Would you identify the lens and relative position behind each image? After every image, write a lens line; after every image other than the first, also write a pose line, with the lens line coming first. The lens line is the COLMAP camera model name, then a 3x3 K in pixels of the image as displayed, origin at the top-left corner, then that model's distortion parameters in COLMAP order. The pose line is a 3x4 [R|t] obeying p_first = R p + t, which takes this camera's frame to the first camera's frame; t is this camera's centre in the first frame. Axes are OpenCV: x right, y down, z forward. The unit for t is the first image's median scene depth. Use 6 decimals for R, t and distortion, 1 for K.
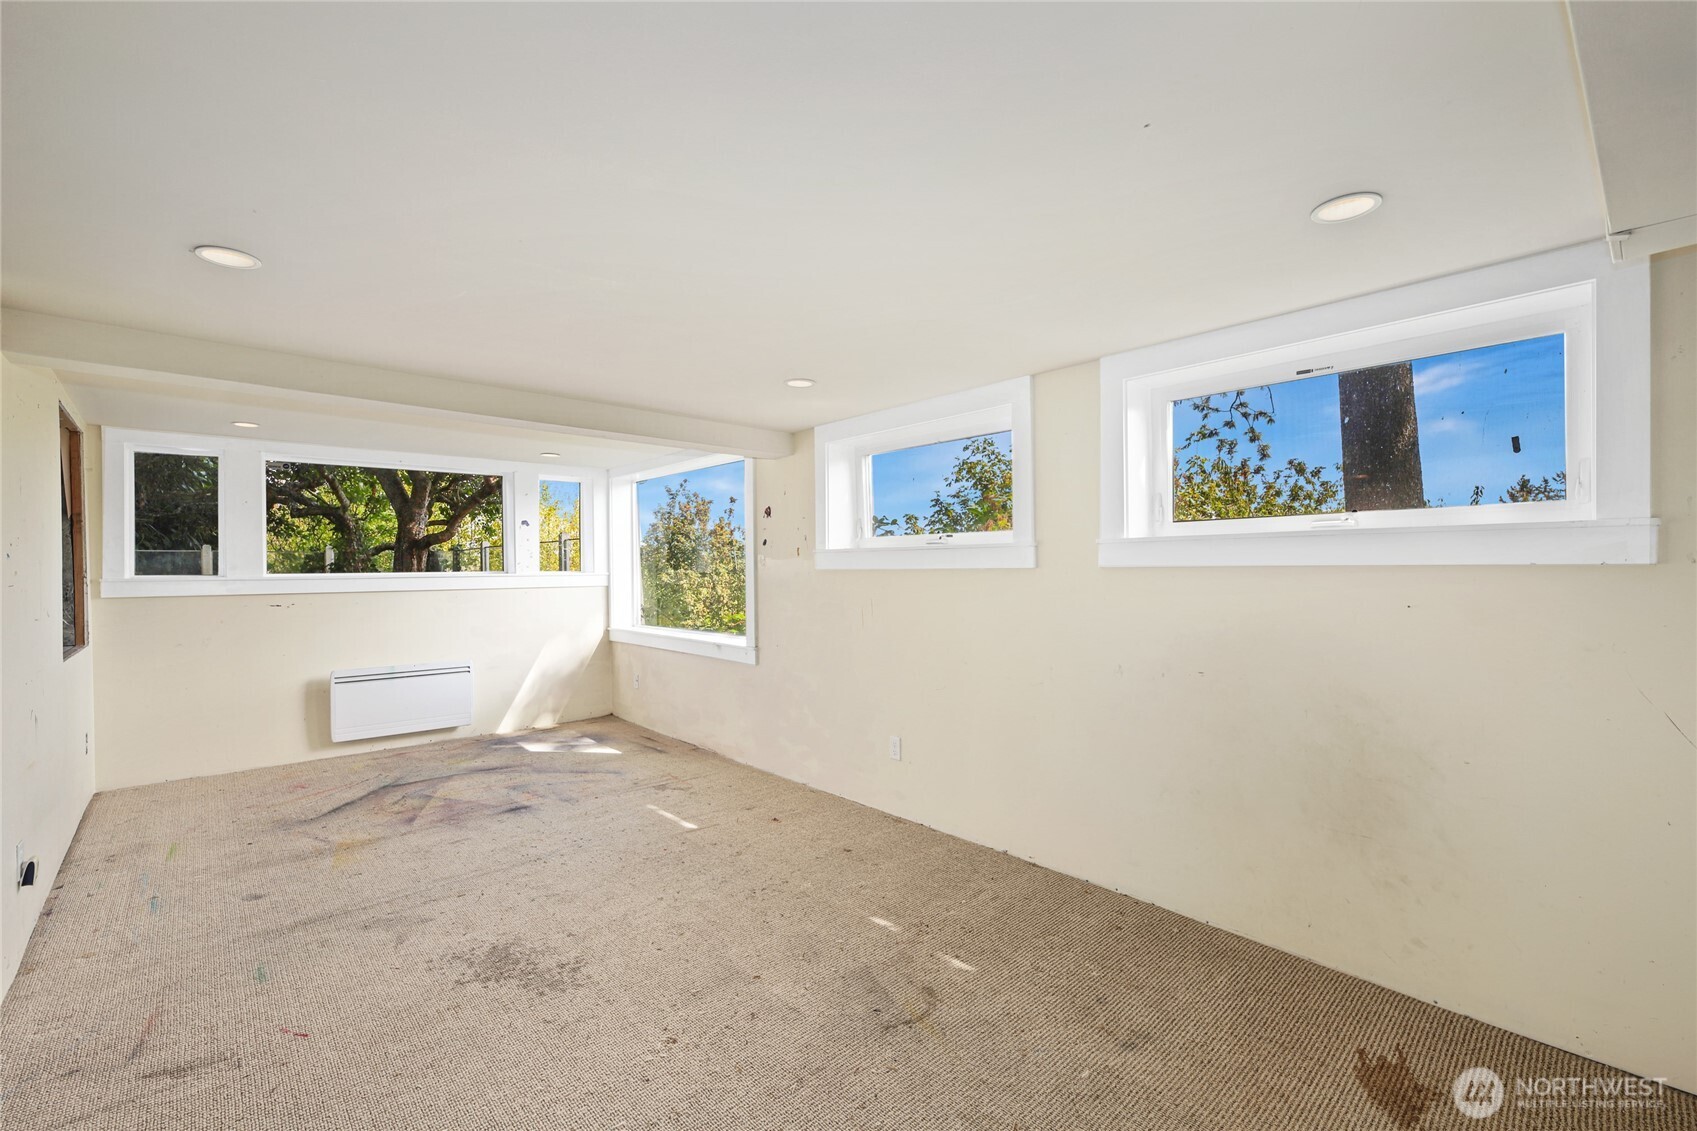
lens RADIAL K [[730.3, 0, 848.4], [0, 730.3, 570.0], [0, 0, 1]] dist [-0.000304, -0.000737]
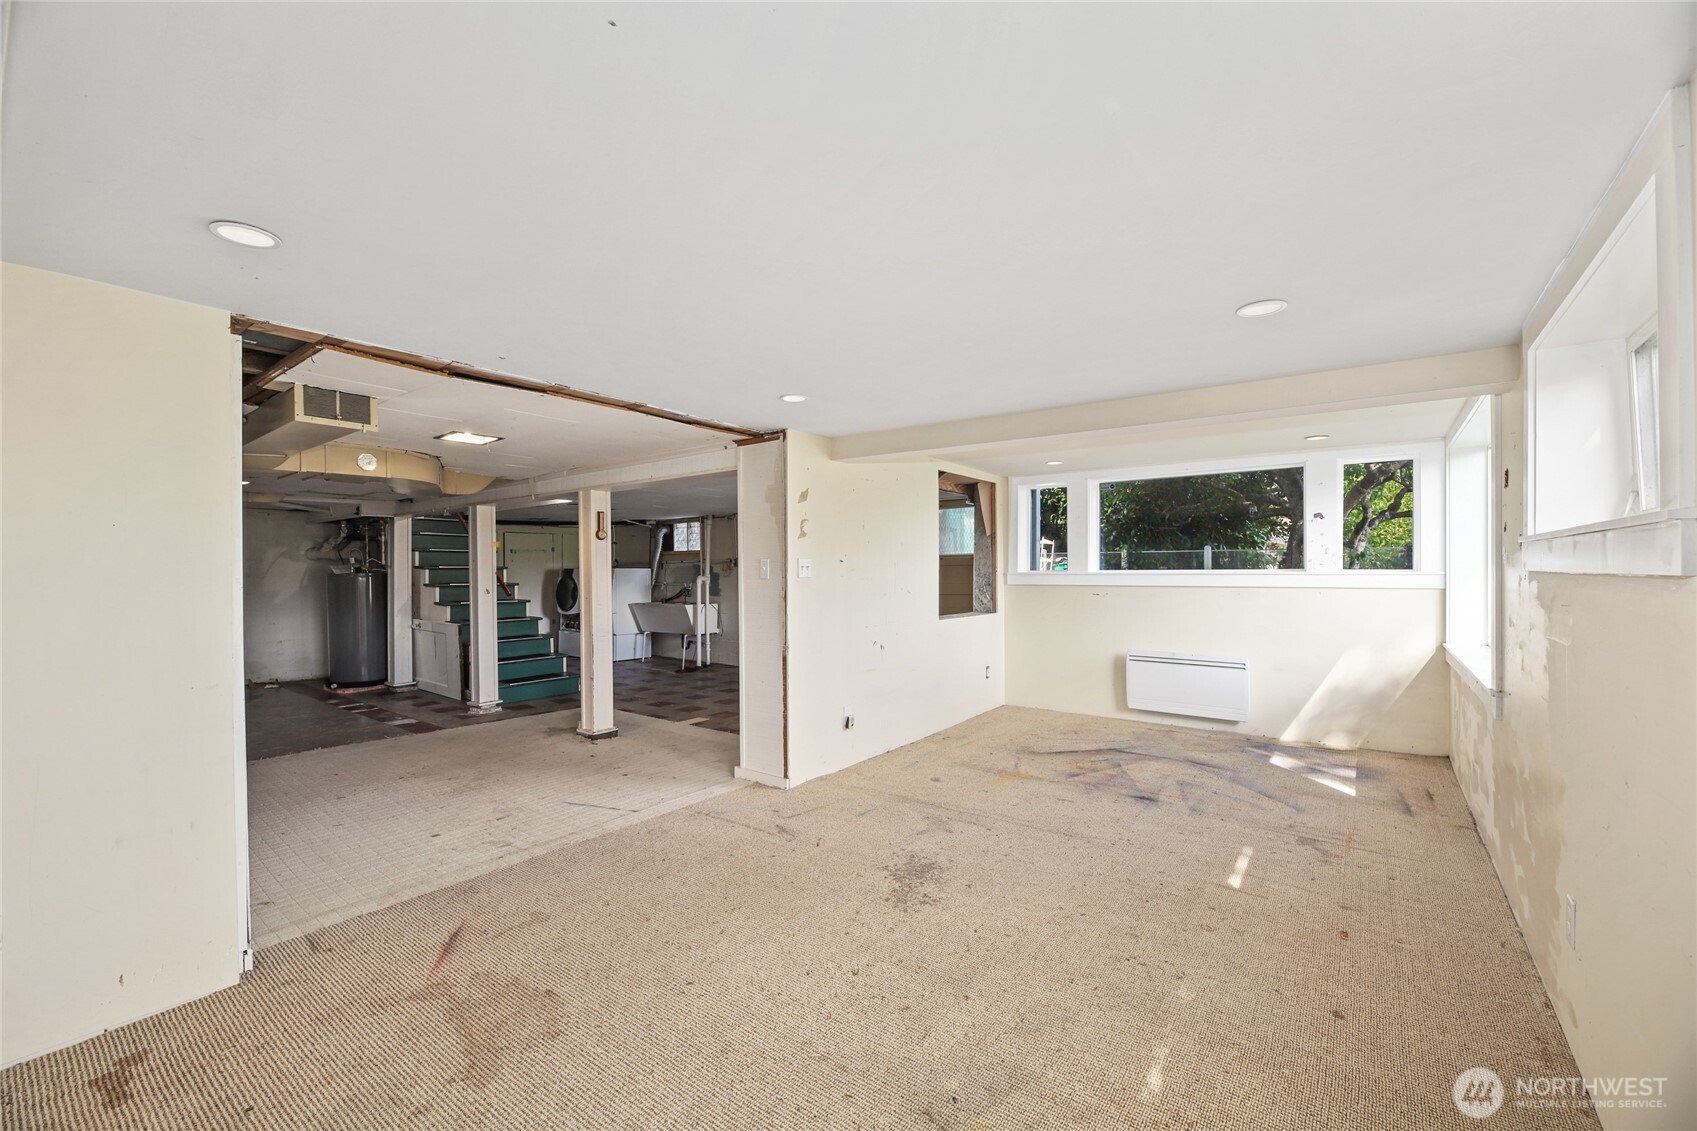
lens RADIAL K [[692.6, 0, 849.2], [0, 692.6, 566.0], [0, 0, 1]] dist [-0.000397, -0.000733]
pose [[0.187107, 0.002641, -0.982336, 0.389343], [-0.001812, 0.999996, 0.002343, -0.004248], [0.982338, 0.001341, 0.187111, 0.361531]]
